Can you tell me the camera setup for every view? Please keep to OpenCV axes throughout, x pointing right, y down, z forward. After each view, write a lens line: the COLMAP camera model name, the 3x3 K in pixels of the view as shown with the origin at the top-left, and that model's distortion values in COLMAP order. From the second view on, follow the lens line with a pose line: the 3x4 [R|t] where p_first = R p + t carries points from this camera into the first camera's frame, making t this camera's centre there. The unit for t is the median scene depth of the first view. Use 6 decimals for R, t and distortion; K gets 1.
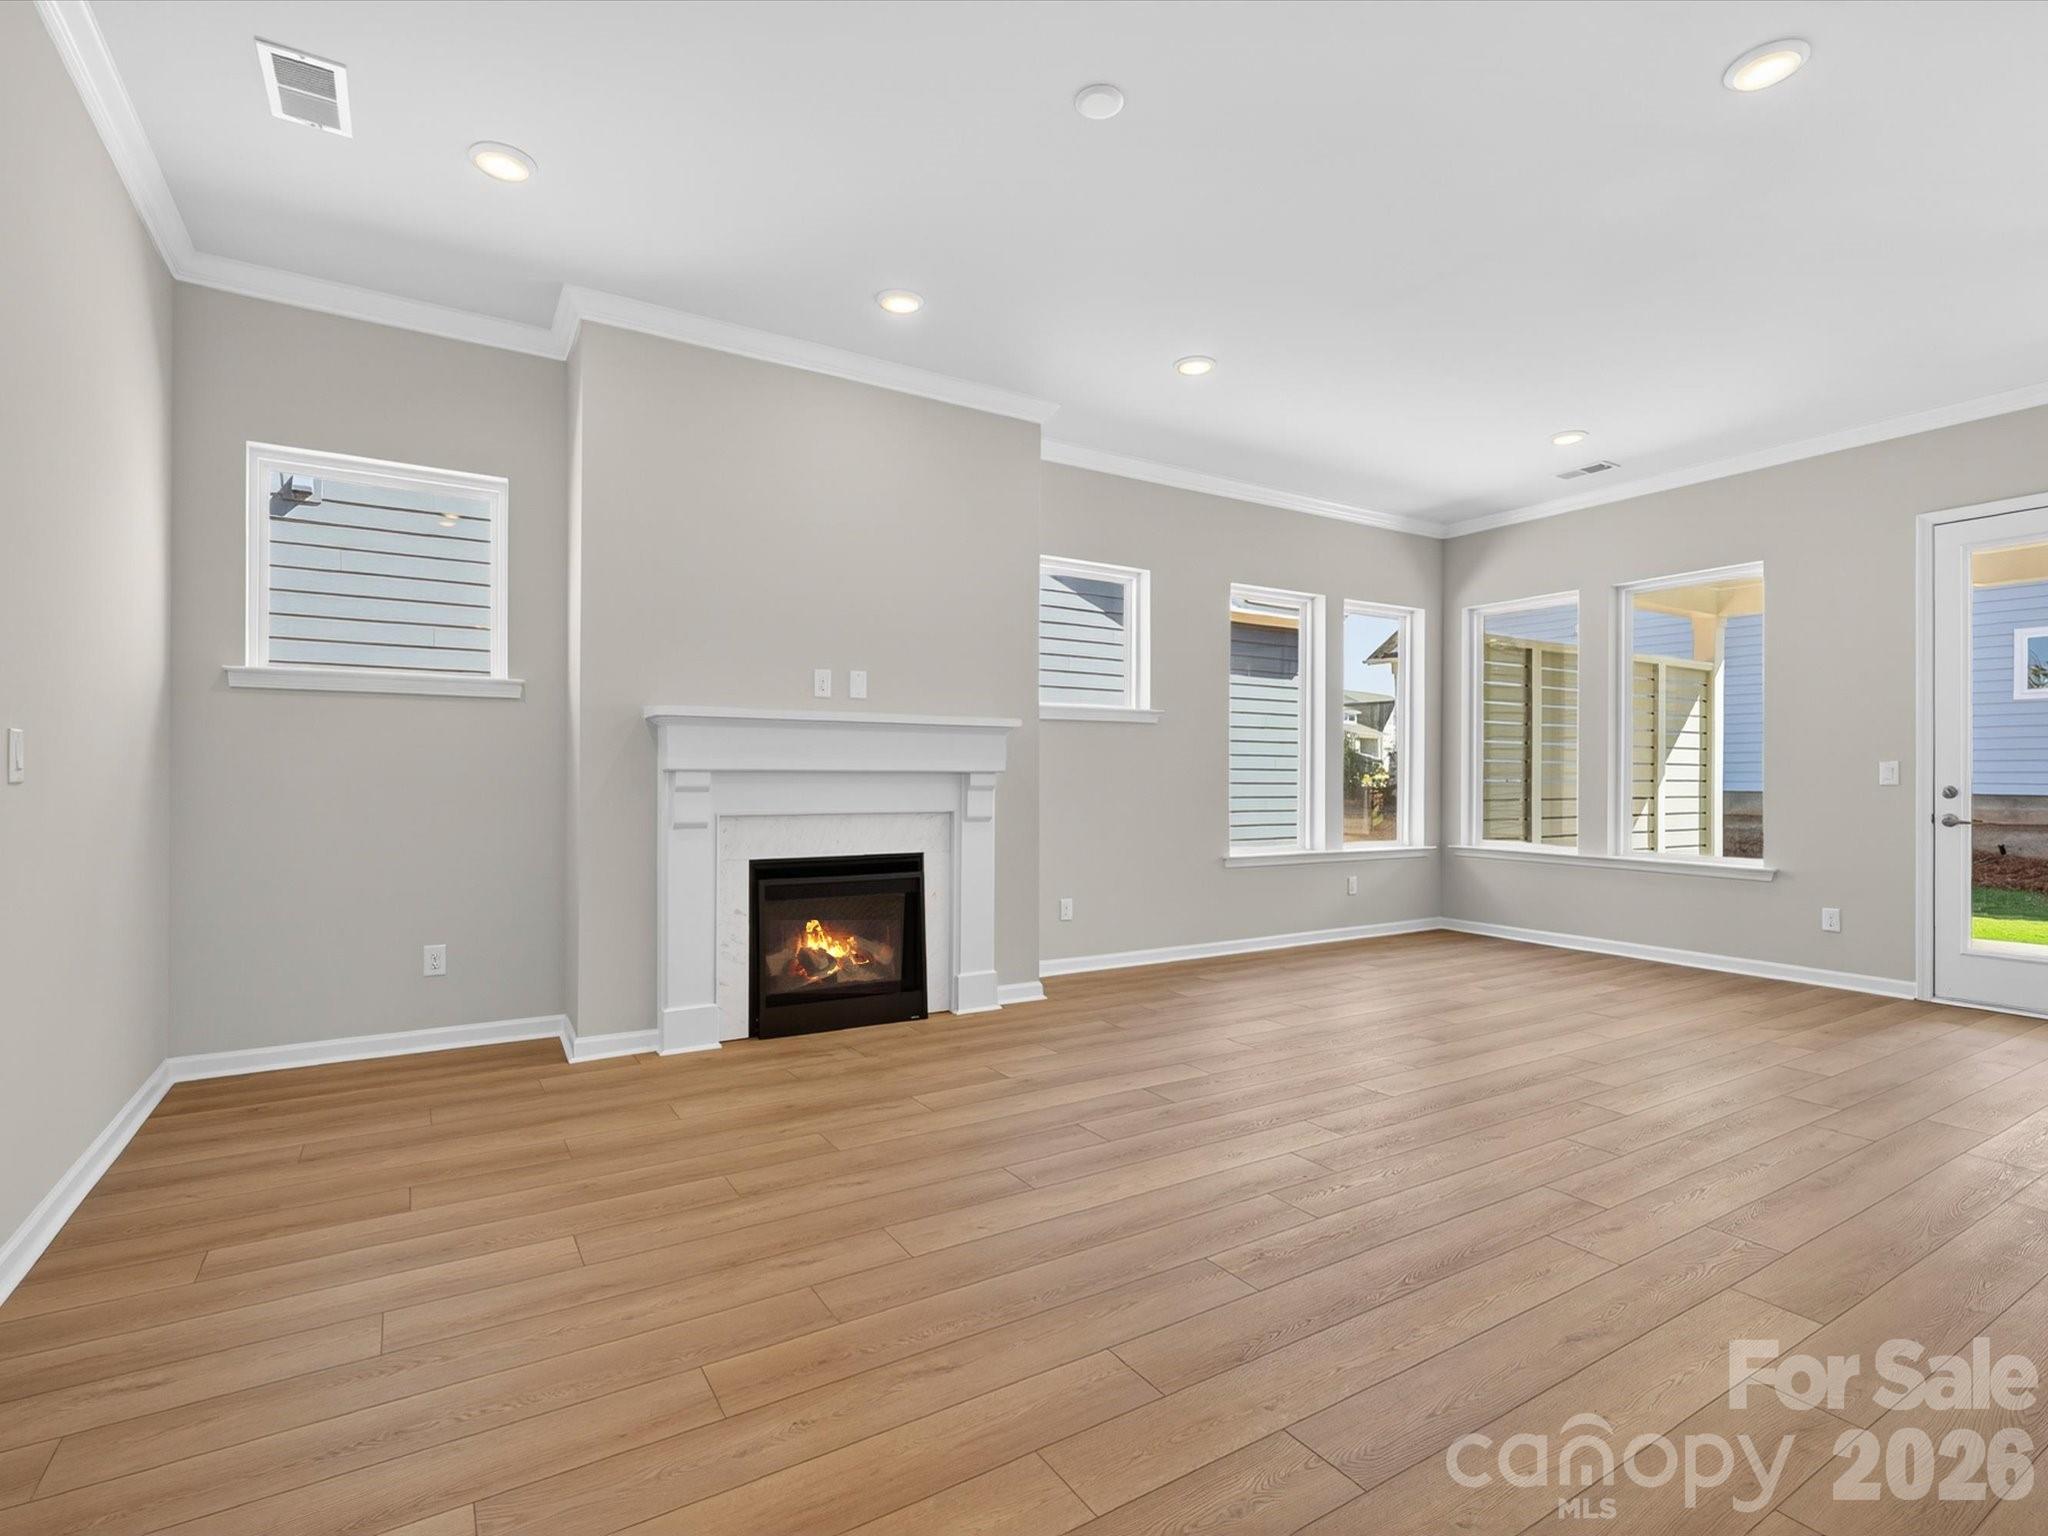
lens RADIAL K [[986.5, 0, 1027.2], [0, 986.5, 774.6], [0, 0, 1]] dist [-0.002586, -0.002255]
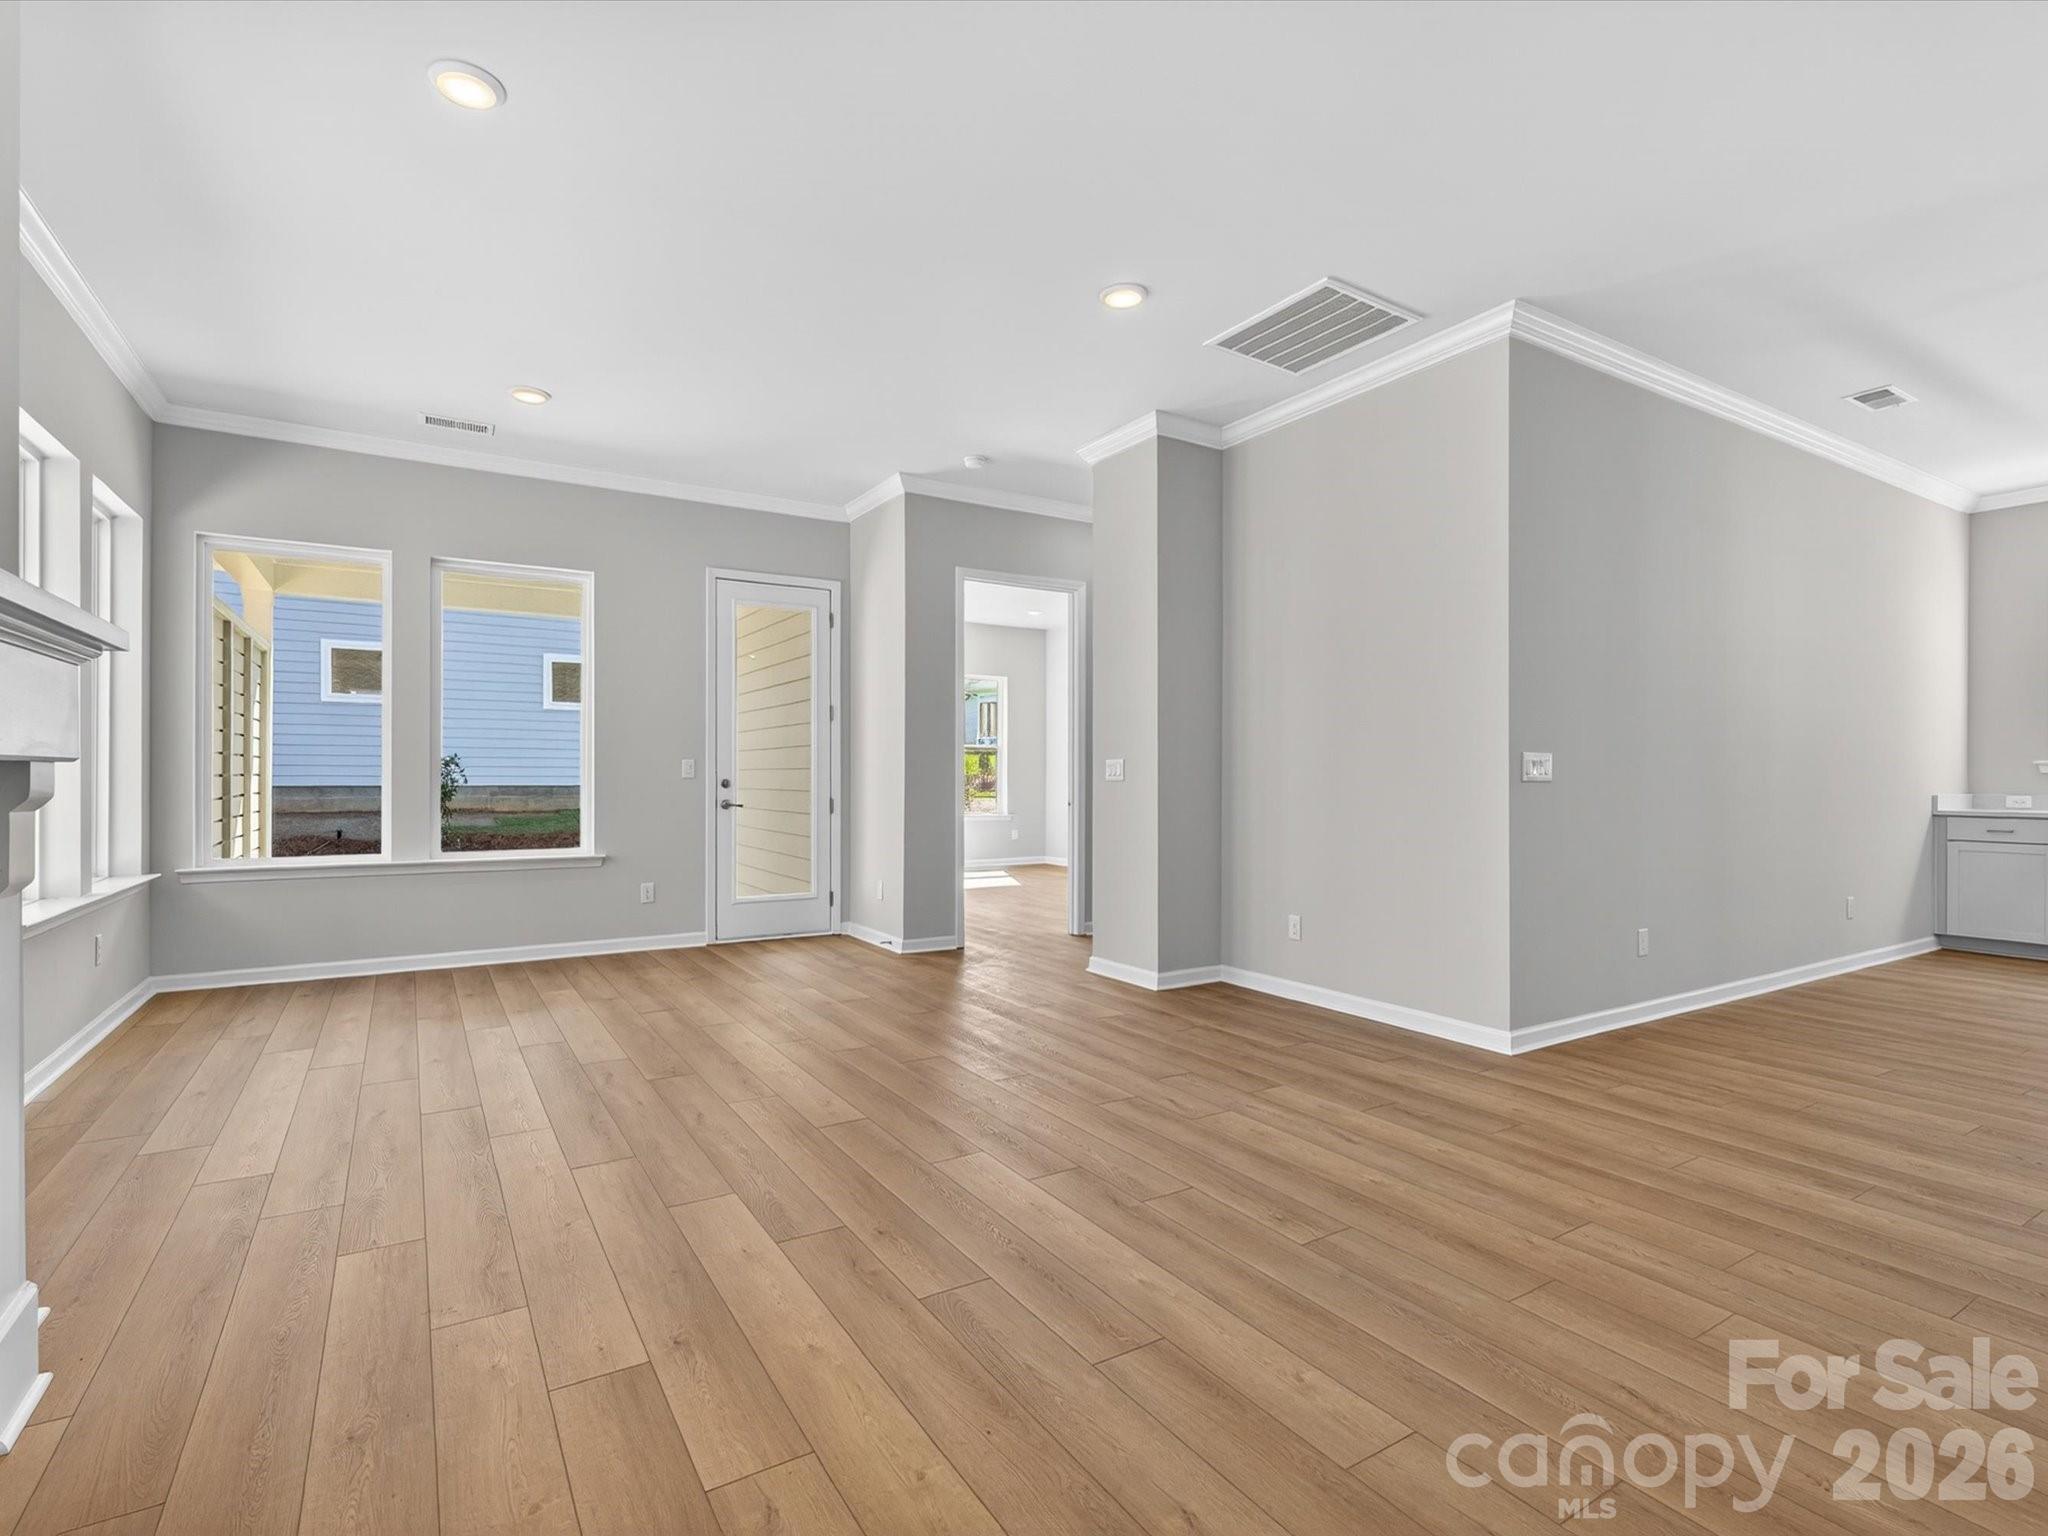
lens RADIAL K [[986.5, 0, 1024.7], [0, 986.5, 774.8], [0, 0, 1]] dist [-0.002586, -0.002255]
pose [[-0.005655, -0.003272, 0.999979, -0.267678], [-0.005232, 0.999981, 0.003242, 0.000184], [-0.999970, -0.005213, -0.005672, 0.413246]]
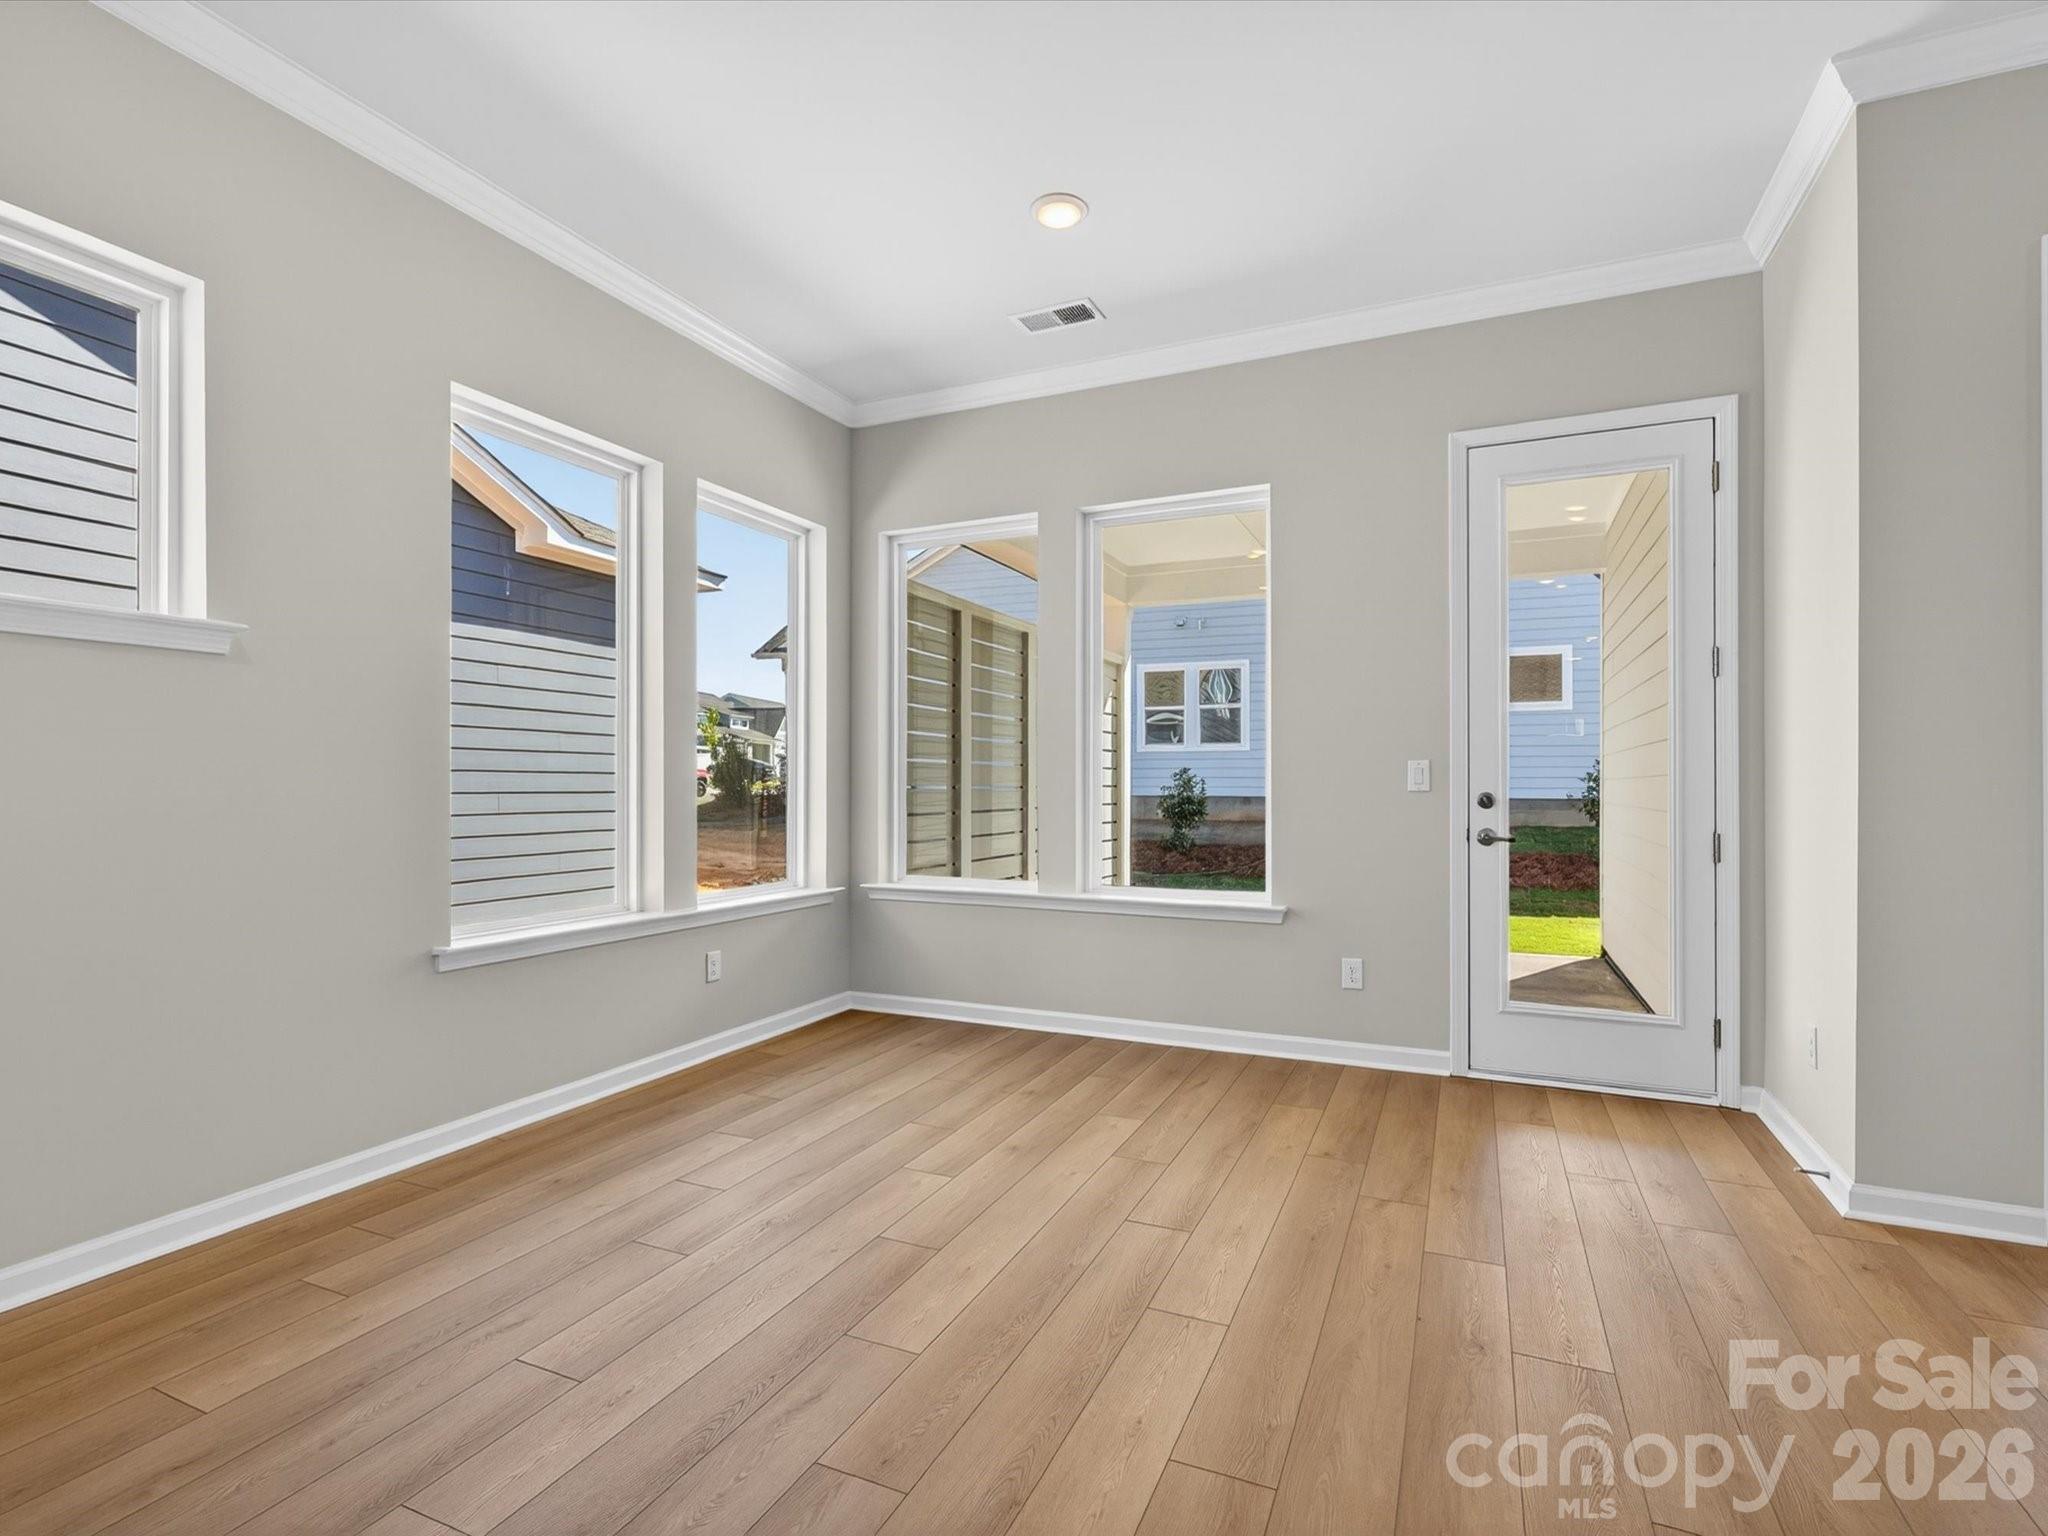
lens RADIAL K [[986.5, 0, 1024.4], [0, 986.5, 784.5], [0, 0, 1]] dist [-0.002586, -0.002255]
pose [[0.828688, -0.004402, 0.559694, 0.146920], [0.002488, 0.999988, 0.004181, 0.001192], [-0.559706, -0.002072, 0.828689, 0.387585]]
